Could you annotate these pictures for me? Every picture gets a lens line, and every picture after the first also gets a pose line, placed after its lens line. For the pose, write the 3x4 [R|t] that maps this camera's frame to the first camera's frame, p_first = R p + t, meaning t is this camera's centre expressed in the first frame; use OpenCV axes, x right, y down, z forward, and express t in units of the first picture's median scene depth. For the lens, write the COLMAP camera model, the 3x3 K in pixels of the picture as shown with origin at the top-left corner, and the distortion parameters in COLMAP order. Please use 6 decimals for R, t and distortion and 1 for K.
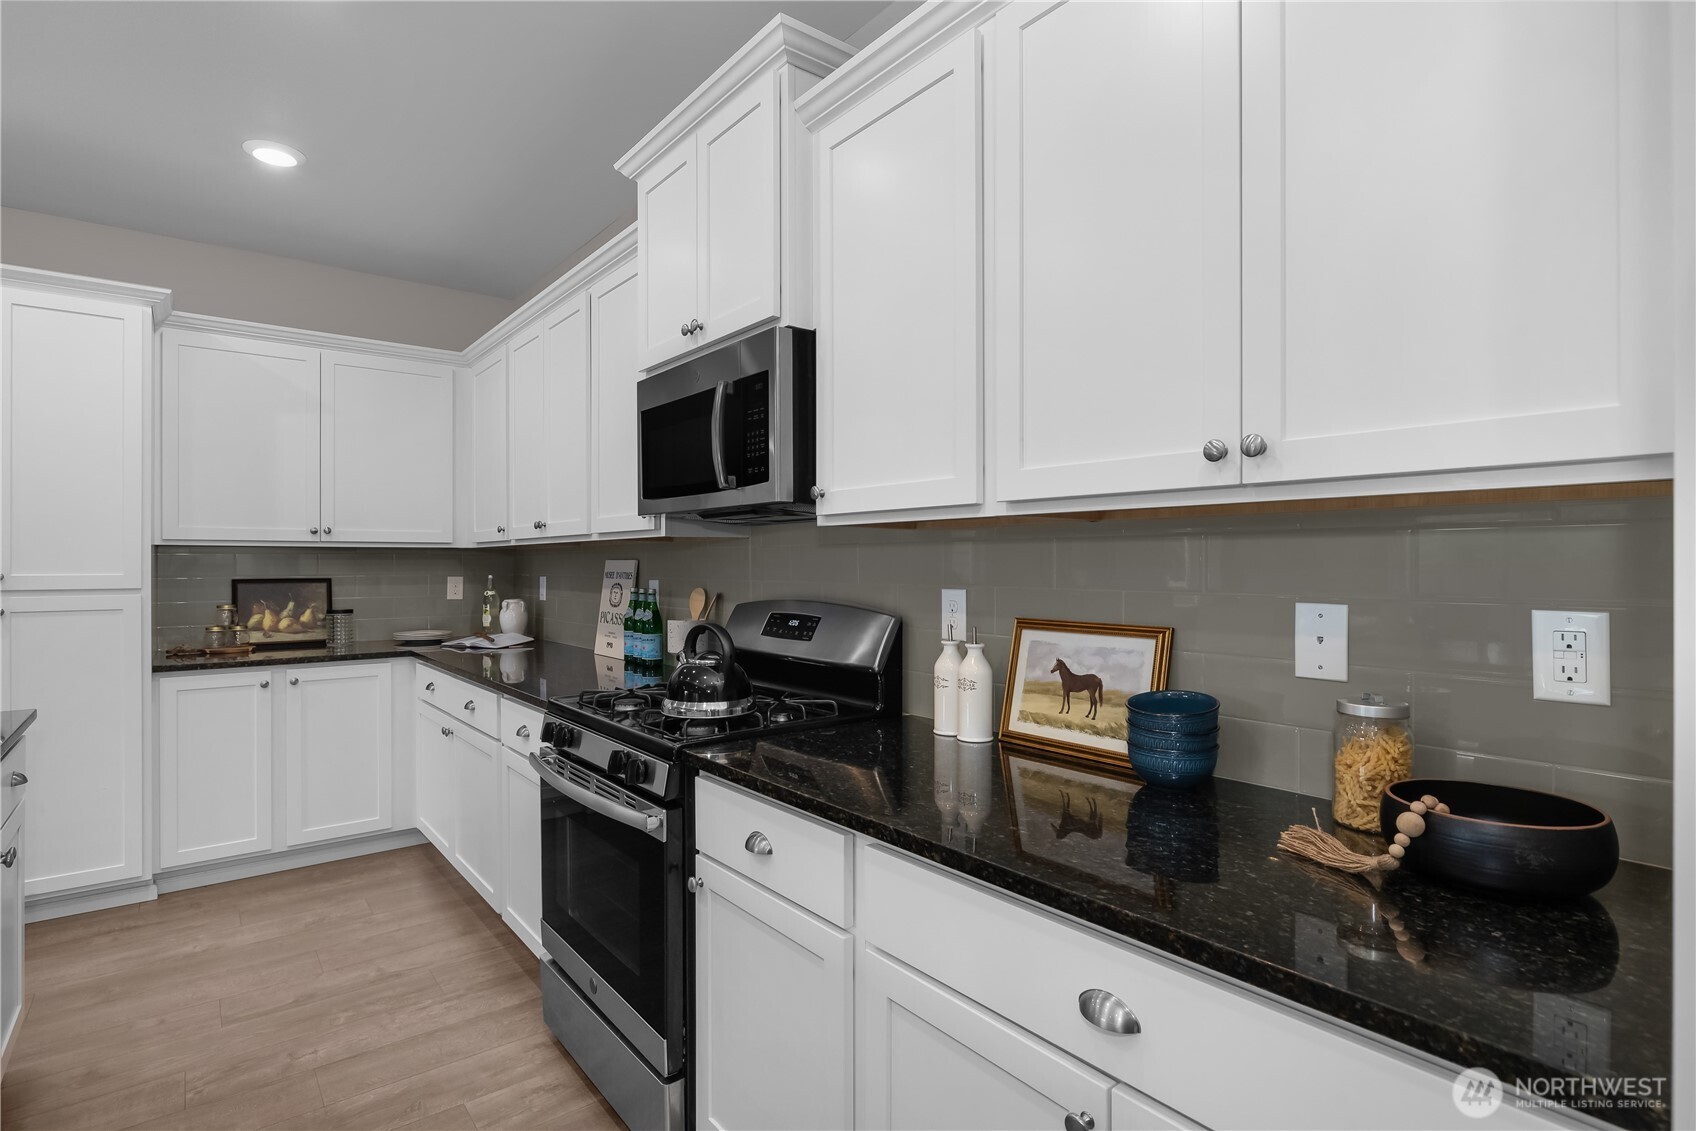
lens RADIAL K [[843.6, 0, 842.0], [0, 843.6, 559.6], [0, 0, 1]] dist [-0.000972, -0.000083]
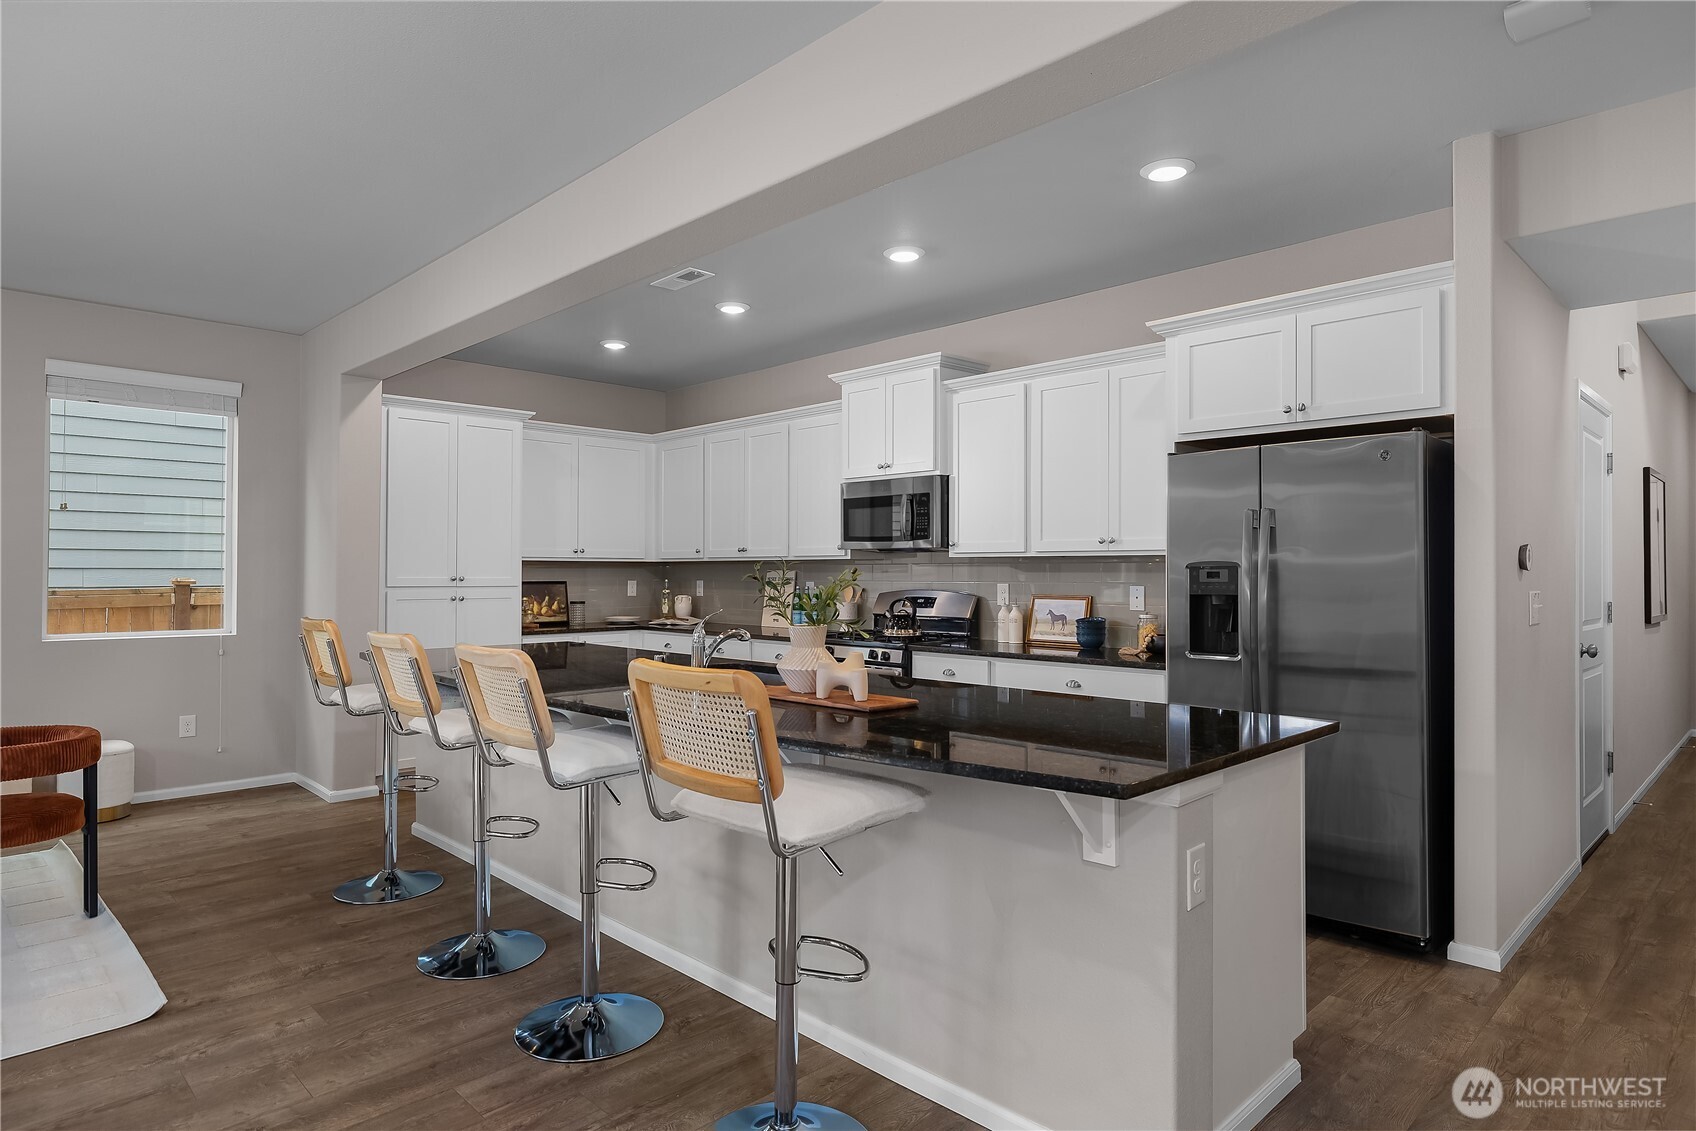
lens RADIAL K [[966.6, 0, 842.4], [0, 966.6, 567.4], [0, 0, 1]] dist [0.004625, -0.001896]
pose [[0.994198, 0.003433, 0.107512, -0.606648], [-0.003347, 0.999994, -0.000976, -0.006584], [-0.107514, 0.000611, 0.994203, -1.643599]]
